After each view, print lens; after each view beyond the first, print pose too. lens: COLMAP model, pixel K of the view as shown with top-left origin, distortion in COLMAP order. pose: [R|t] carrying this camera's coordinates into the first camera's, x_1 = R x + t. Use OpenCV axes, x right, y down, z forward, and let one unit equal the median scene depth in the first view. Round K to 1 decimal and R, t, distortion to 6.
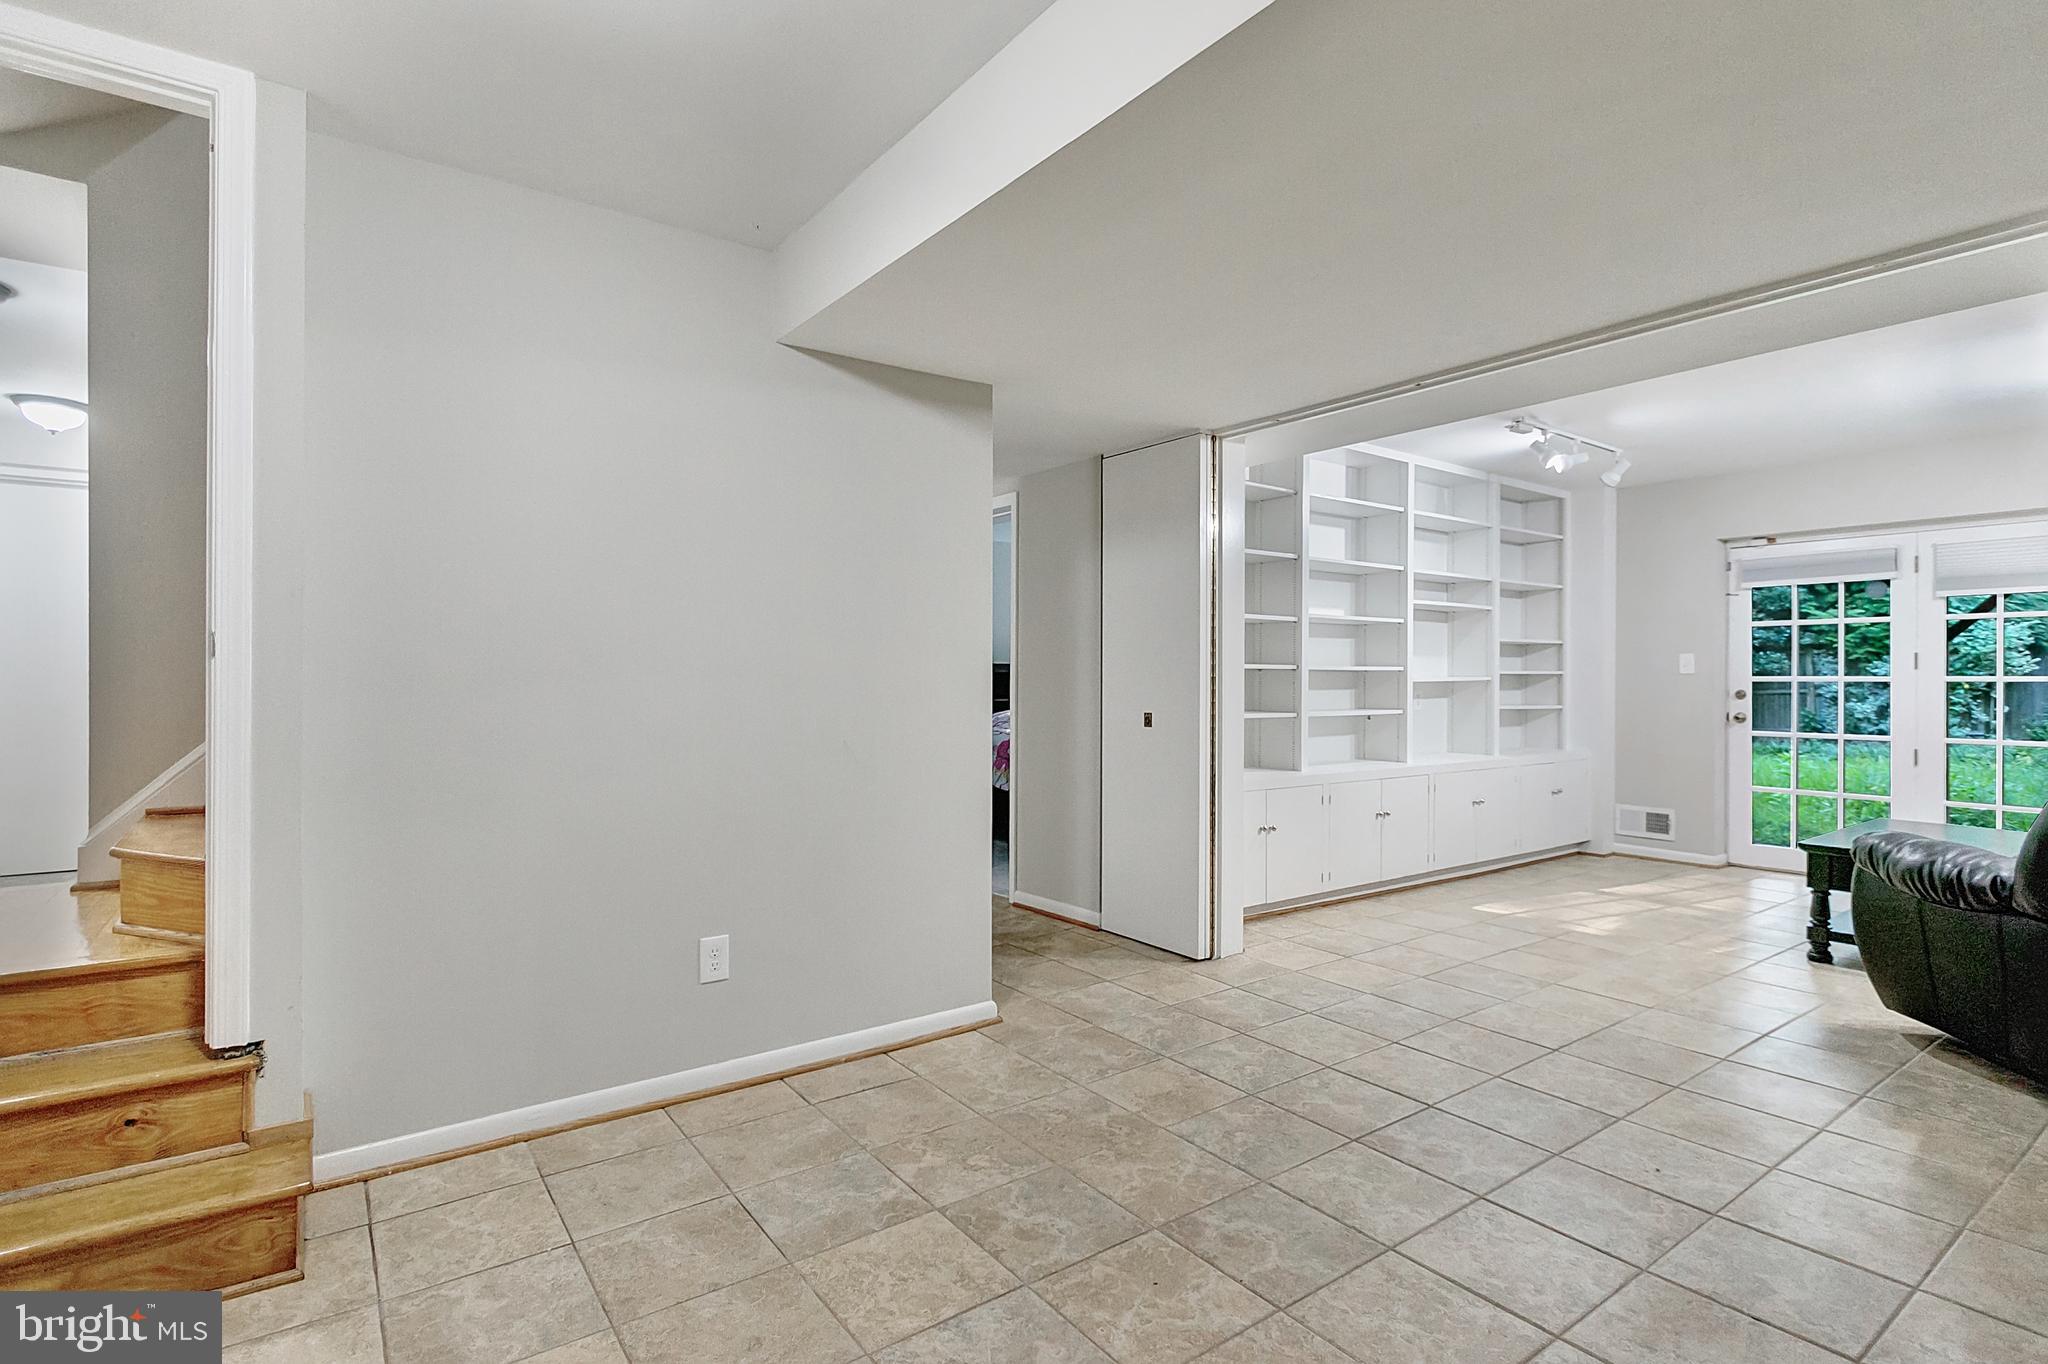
lens RADIAL K [[967.3, 0, 1021.5], [0, 967.3, 676.5], [0, 0, 1]] dist [0.005456, -0.006464]
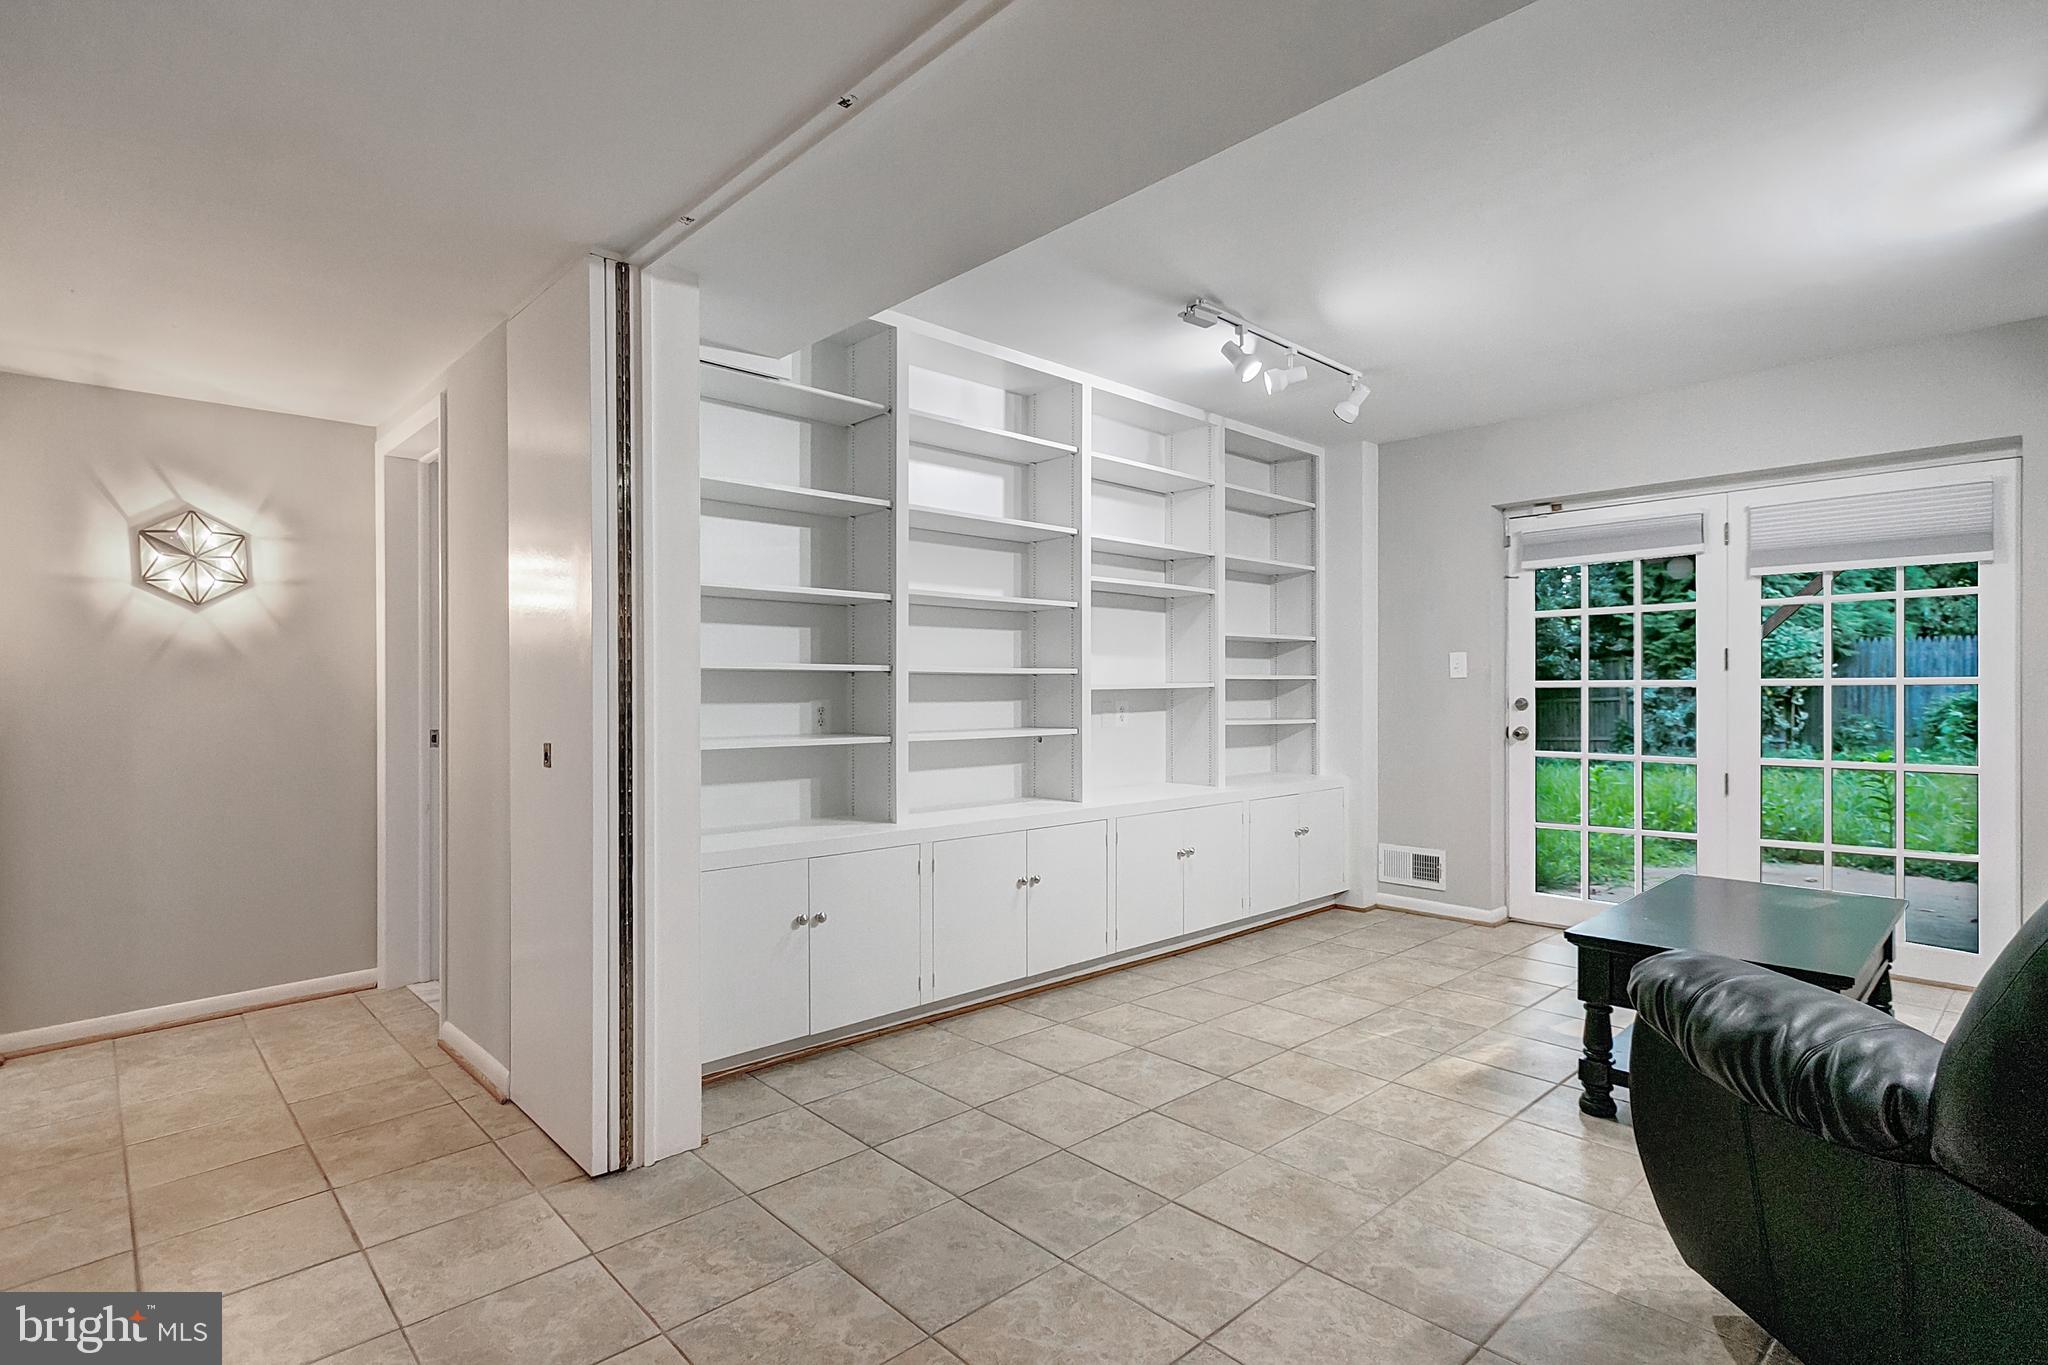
lens RADIAL K [[967.3, 0, 1015.7], [0, 967.3, 690.1], [0, 0, 1]] dist [0.005456, -0.006464]
pose [[0.993063, -0.005572, 0.117448, 0.257213], [0.005448, 0.999984, 0.001377, 0.004371], [-0.117454, -0.000728, 0.993078, 0.284078]]
